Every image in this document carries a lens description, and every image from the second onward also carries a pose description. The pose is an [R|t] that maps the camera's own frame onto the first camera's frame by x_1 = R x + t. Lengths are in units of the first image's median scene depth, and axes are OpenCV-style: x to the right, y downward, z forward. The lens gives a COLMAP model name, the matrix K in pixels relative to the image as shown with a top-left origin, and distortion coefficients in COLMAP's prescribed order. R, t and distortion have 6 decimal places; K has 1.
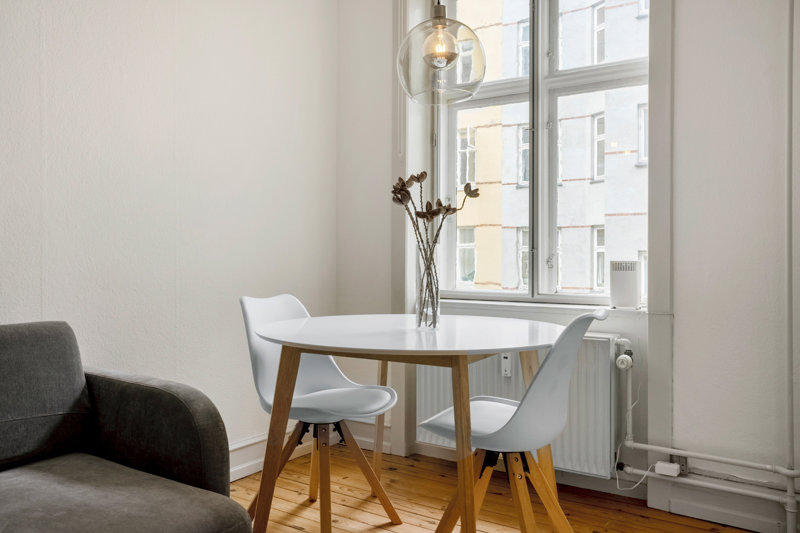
lens RADIAL K [[647.5, 0, 399.8], [0, 647.5, 264.5], [0, 0, 1]] dist [0.010114, 0.006729]
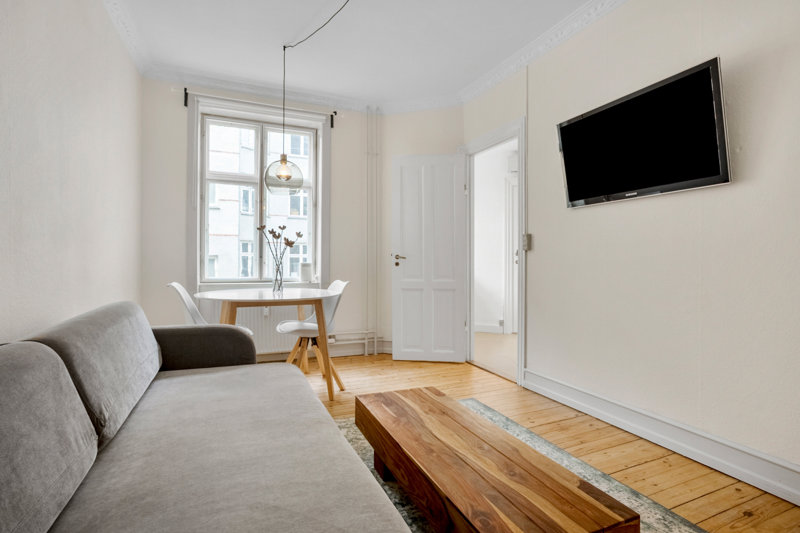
lens RADIAL K [[383.4, 0, 399.1], [0, 383.4, 264.4], [0, 0, 1]] dist [-0.027044, 0.003120]
pose [[0.533567, -0.000476, 0.845758, -0.779001], [-0.004448, 0.999984, 0.003368, -0.006277], [-0.845746, -0.005559, 0.533557, -0.081274]]
